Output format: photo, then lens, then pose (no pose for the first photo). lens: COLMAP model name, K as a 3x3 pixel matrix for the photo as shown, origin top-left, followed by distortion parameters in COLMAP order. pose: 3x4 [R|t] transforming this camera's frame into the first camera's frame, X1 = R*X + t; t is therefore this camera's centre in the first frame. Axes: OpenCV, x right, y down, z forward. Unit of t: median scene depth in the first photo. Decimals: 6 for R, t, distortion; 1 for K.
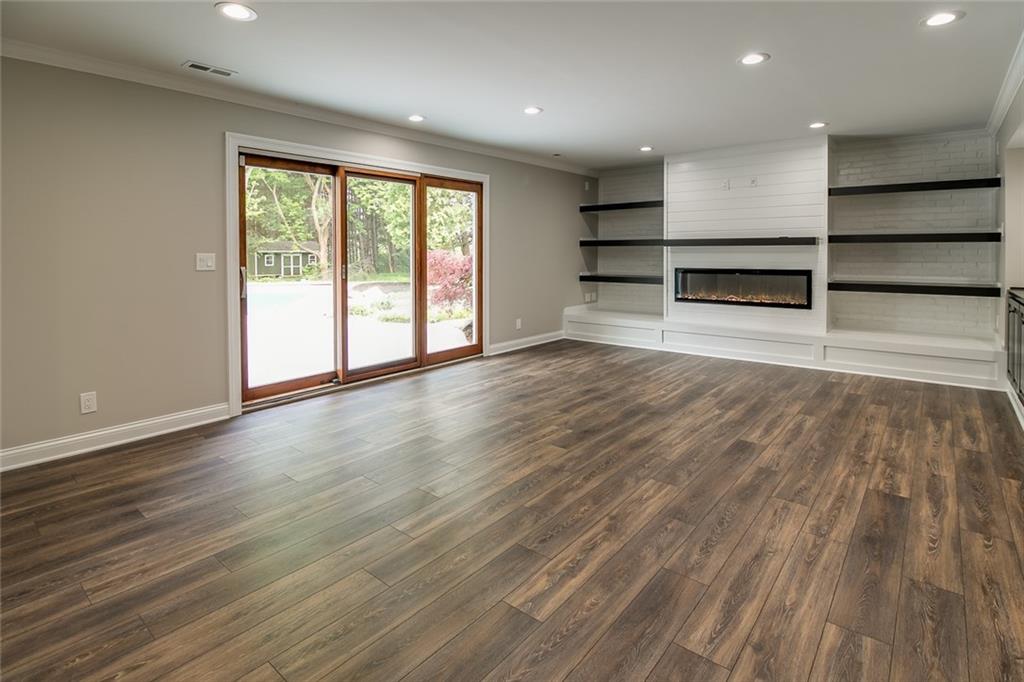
lens RADIAL K [[514.5, 0, 512.8], [0, 514.5, 249.4], [0, 0, 1]] dist [-0.004056, -0.001680]
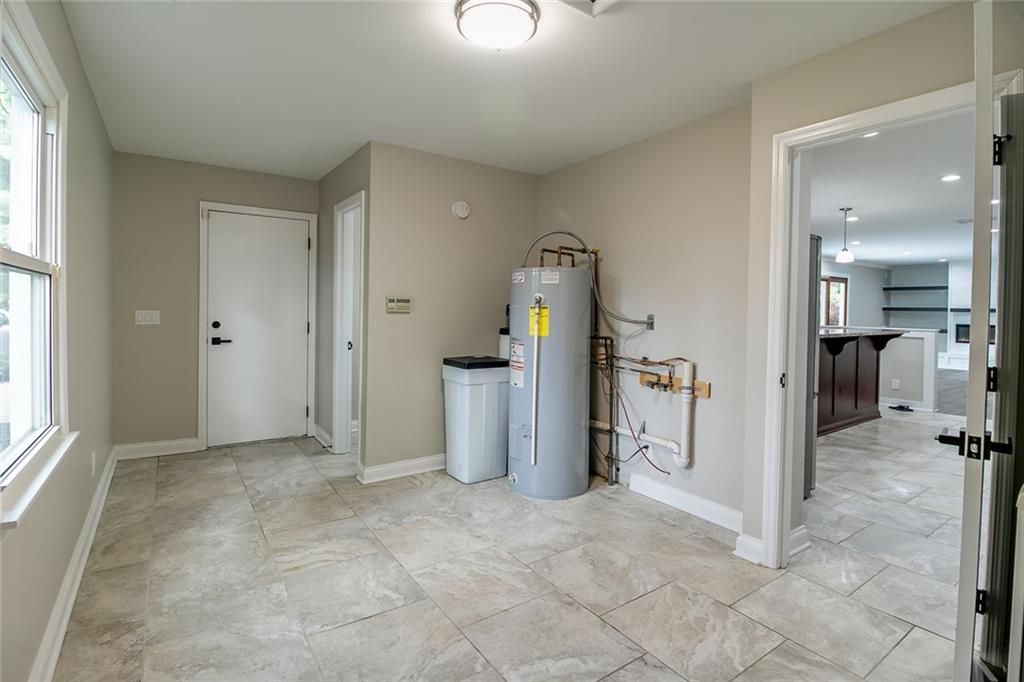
lens RADIAL K [[500.8, 0, 508.1], [0, 500.8, 305.7], [0, 0, 1]] dist [-0.003570, -0.012142]
pose [[0.962471, 0.018326, -0.270766, -0.859577], [-0.018448, 0.999828, 0.002095, -0.004404], [0.270758, 0.002979, 0.962643, -1.298948]]
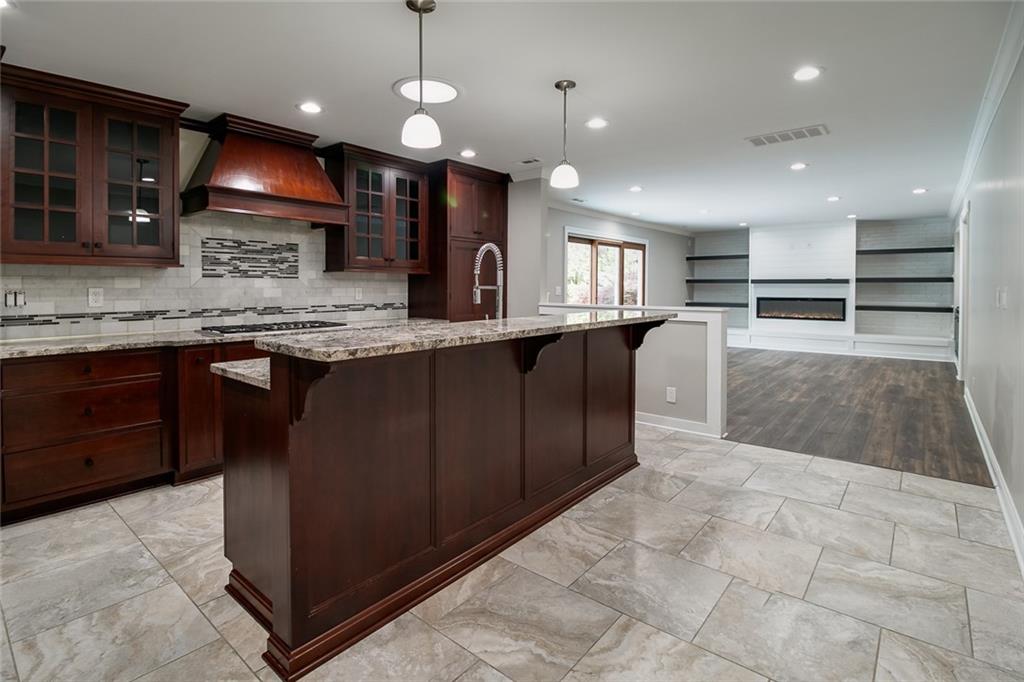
lens RADIAL K [[496.3, 0, 516.4], [0, 496.3, 289.5], [0, 0, 1]] dist [-0.005332, -0.001031]
pose [[0.999989, 0.004116, 0.002068, -0.514696], [-0.004134, 0.999956, 0.008466, 0.001497], [-0.002033, -0.008475, 0.999962, -0.640190]]
